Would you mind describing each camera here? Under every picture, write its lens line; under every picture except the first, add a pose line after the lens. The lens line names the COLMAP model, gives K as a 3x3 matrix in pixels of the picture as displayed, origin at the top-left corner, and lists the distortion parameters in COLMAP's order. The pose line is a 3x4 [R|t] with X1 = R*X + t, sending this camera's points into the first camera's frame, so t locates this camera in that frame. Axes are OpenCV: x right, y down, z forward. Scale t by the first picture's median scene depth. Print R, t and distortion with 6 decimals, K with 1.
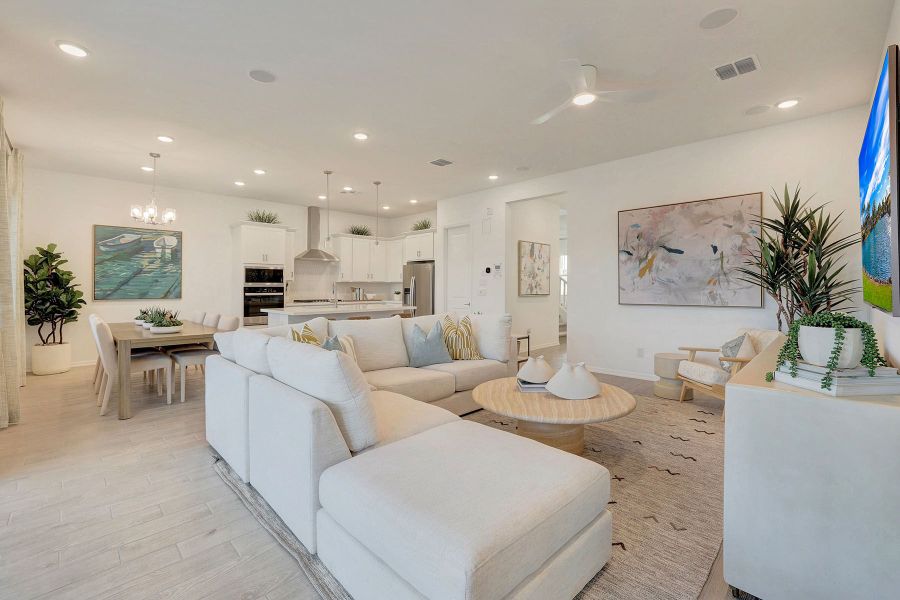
lens RADIAL K [[394.3, 0, 441.4], [0, 394.3, 284.1], [0, 0, 1]] dist [-0.011189, -0.000129]
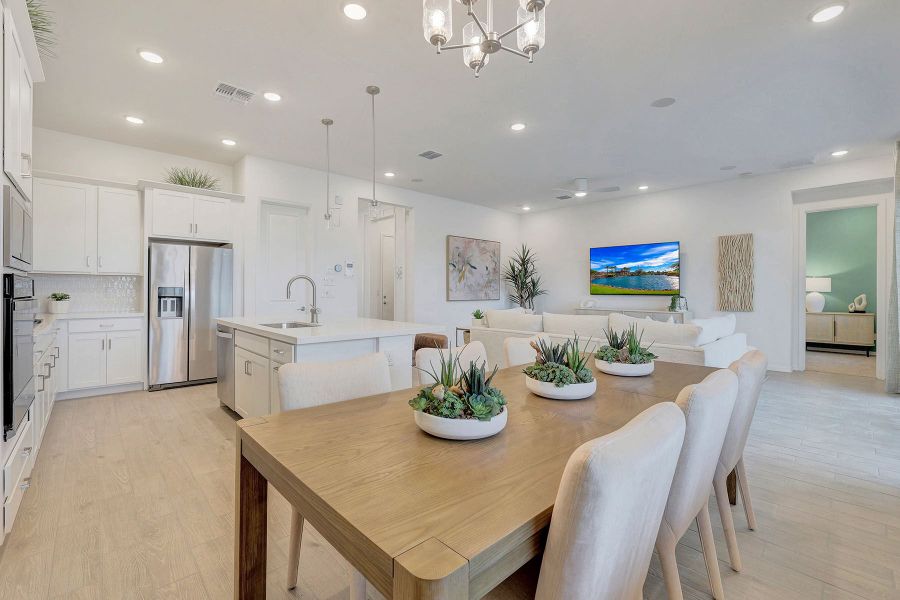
lens RADIAL K [[388.7, 0, 459.2], [0, 388.7, 289.4], [0, 0, 1]] dist [-0.038326, 0.009229]
pose [[0.006228, 0.007446, 0.999953, -1.031557], [-0.008400, 0.999937, -0.007393, 0.021865], [-0.999945, -0.008354, 0.006290, 1.035275]]
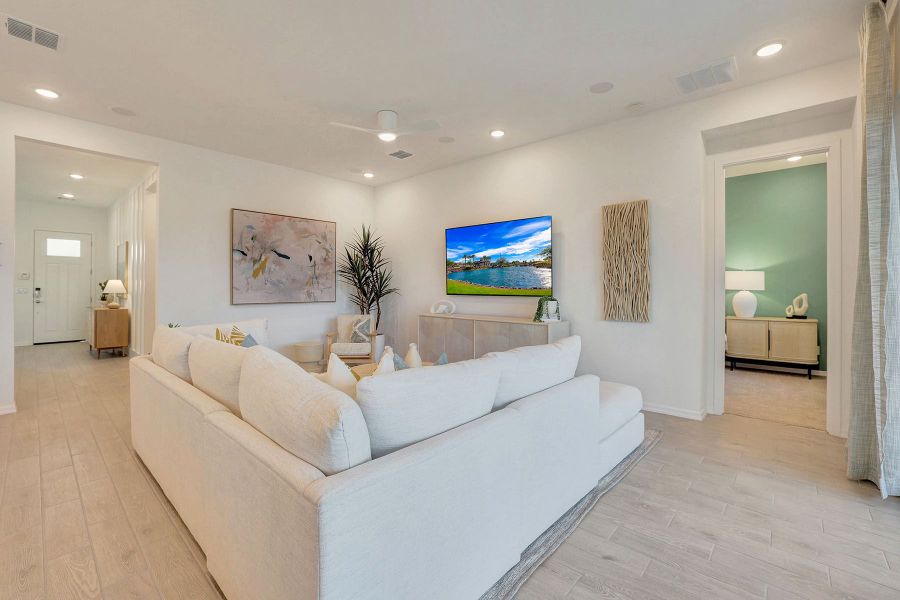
lens RADIAL K [[388.7, 0, 459.2], [0, 388.7, 289.4], [0, 0, 1]] dist [-0.038326, 0.009229]
pose [[-0.086876, 0.001655, 0.996218, -0.574947], [-0.006287, 0.999978, -0.002210, 0.012852], [-0.996199, -0.006456, -0.086864, 0.574652]]
